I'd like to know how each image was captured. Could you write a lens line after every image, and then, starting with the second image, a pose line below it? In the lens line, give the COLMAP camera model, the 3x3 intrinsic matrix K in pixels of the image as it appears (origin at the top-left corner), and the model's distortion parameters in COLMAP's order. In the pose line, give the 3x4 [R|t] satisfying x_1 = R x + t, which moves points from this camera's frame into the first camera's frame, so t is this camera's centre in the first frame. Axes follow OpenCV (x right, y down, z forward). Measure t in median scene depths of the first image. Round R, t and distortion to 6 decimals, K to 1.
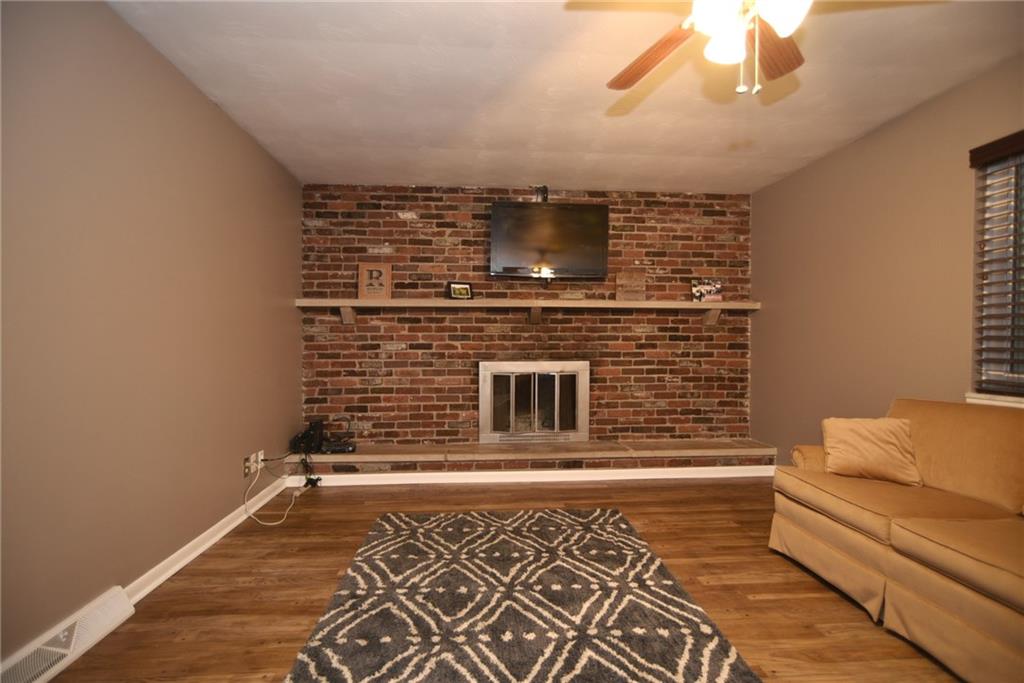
lens RADIAL K [[502.8, 0, 511.3], [0, 502.8, 346.2], [0, 0, 1]] dist [-0.023642, 0.018091]
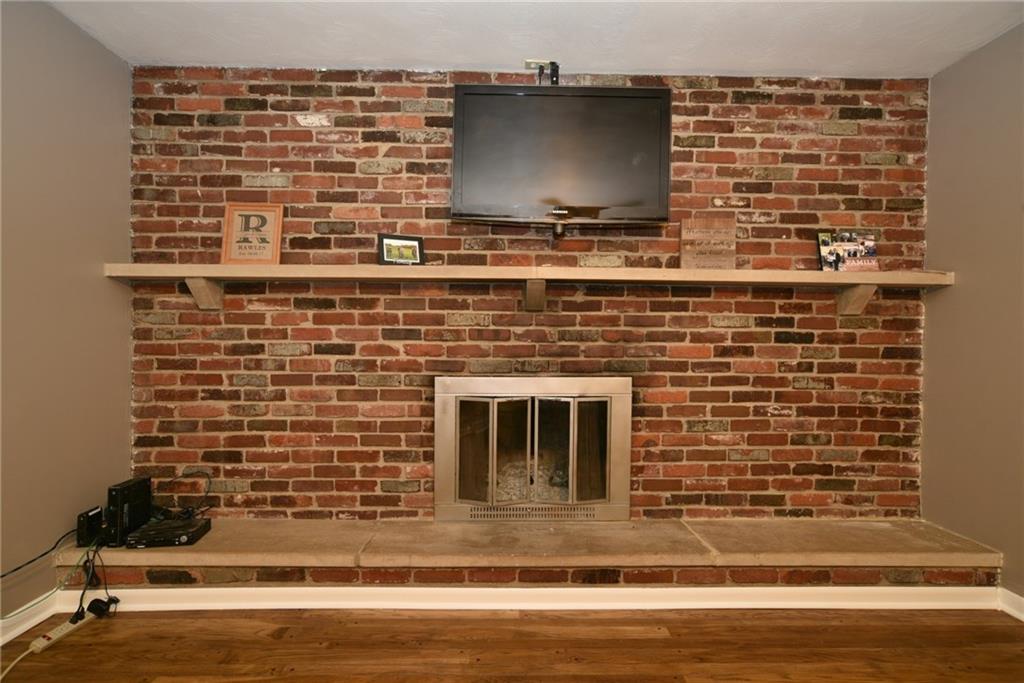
lens RADIAL K [[502.8, 0, 511.3], [0, 502.8, 346.2], [0, 0, 1]] dist [-0.023642, 0.018091]
pose [[0.998078, 0.007696, -0.061494, 0.055320], [-0.007597, 0.999969, 0.001856, -0.005402], [0.061506, -0.001386, 0.998106, 0.431803]]
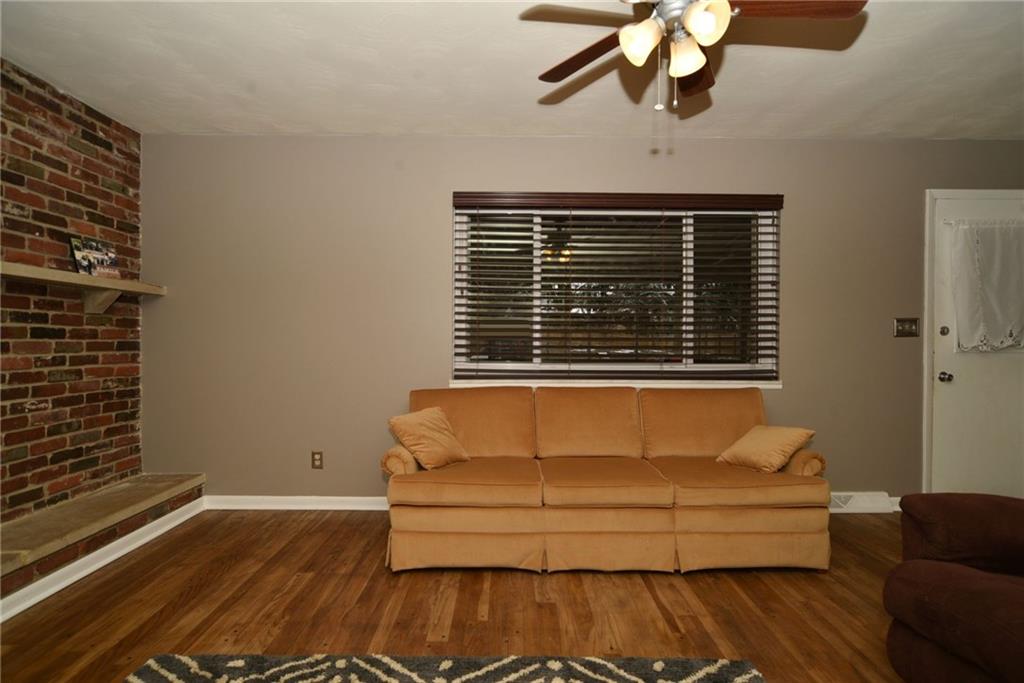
lens RADIAL K [[505.0, 0, 512.2], [0, 505.0, 346.1], [0, 0, 1]] dist [-0.013503, 0.010590]
pose [[0.069726, -0.013758, 0.997471, -0.215223], [0.004748, 0.999898, 0.013459, -0.006741], [-0.997555, 0.003798, 0.069784, 0.430198]]
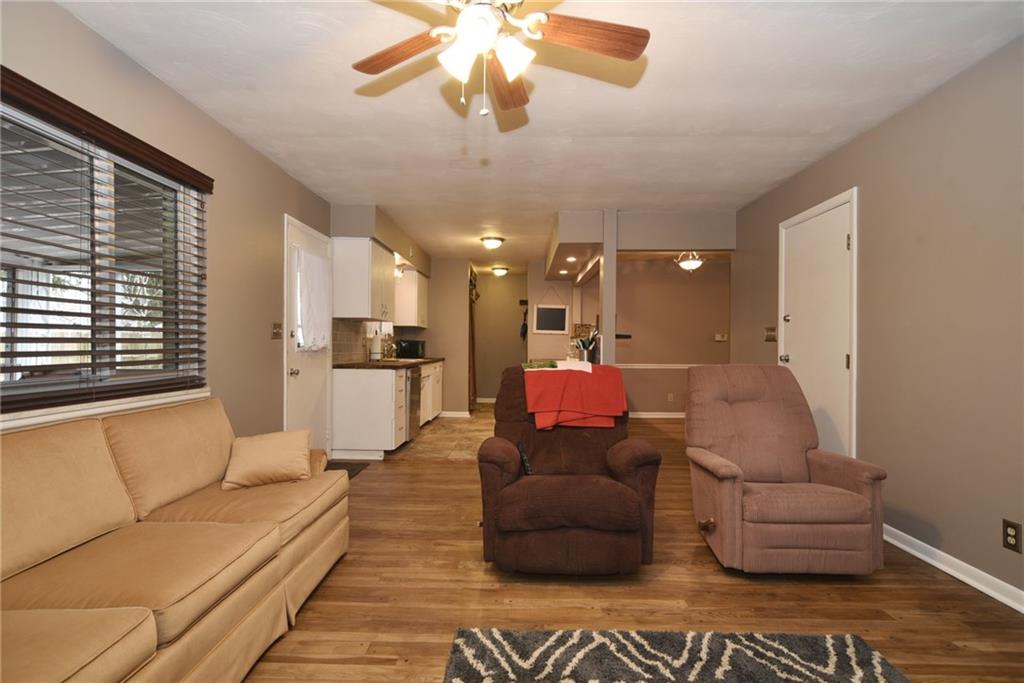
lens RADIAL K [[502.8, 0, 511.3], [0, 502.8, 346.2], [0, 0, 1]] dist [-0.023642, 0.018091]
pose [[-0.995360, -0.004138, 0.096130, 0.099170], [-0.003139, 0.999939, 0.010547, -0.005707], [-0.096167, 0.010196, -0.995313, 0.700938]]
